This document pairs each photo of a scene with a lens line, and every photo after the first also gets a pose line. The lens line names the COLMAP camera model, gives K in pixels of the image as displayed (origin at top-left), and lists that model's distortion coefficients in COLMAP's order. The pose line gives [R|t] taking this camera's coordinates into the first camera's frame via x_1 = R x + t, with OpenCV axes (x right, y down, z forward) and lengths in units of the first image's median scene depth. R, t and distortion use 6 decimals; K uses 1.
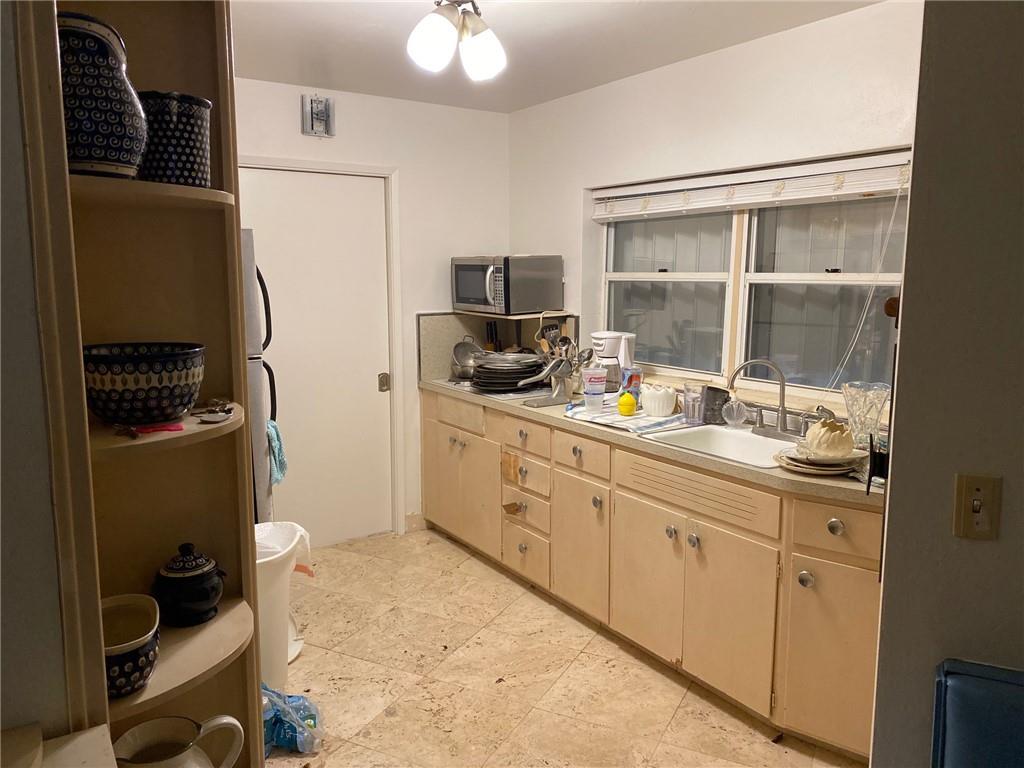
lens RADIAL K [[780.6, 0, 512.8], [0, 780.6, 383.5], [0, 0, 1]] dist [0.031669, -0.002723]
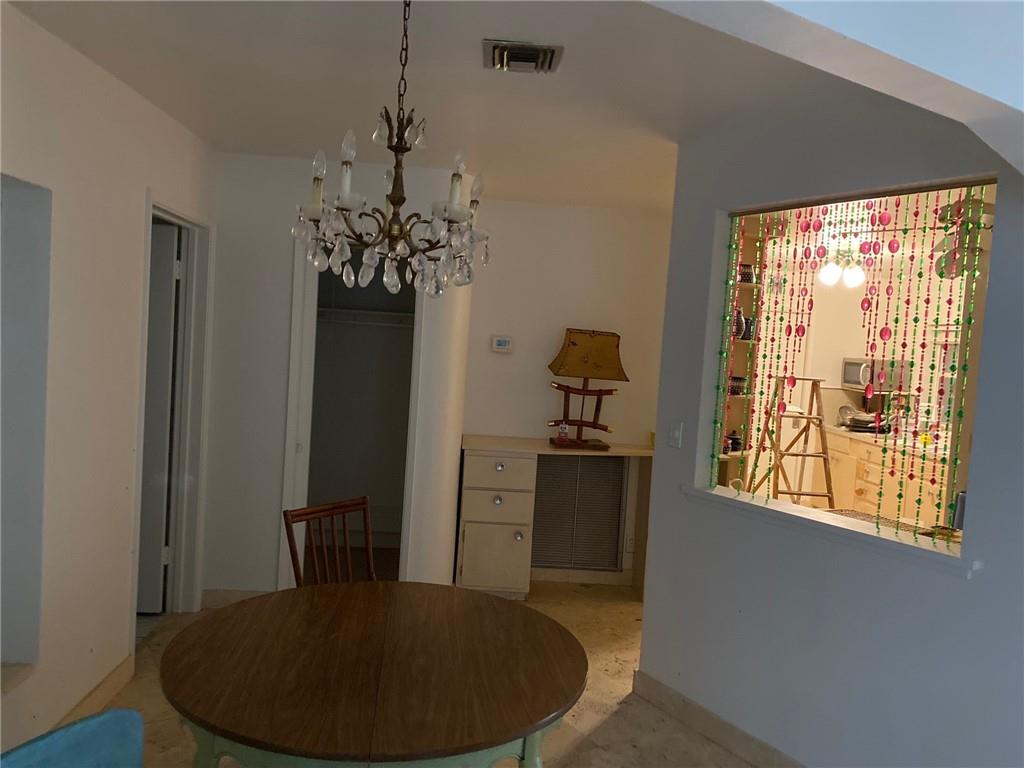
lens RADIAL K [[780.6, 0, 511.5], [0, 780.6, 386.6], [0, 0, 1]] dist [0.031669, -0.002723]
pose [[0.861504, 0.083306, -0.500870, 0.188025], [-0.134920, 0.988544, -0.067649, 0.138849], [0.489497, 0.125857, 0.862875, -0.990077]]
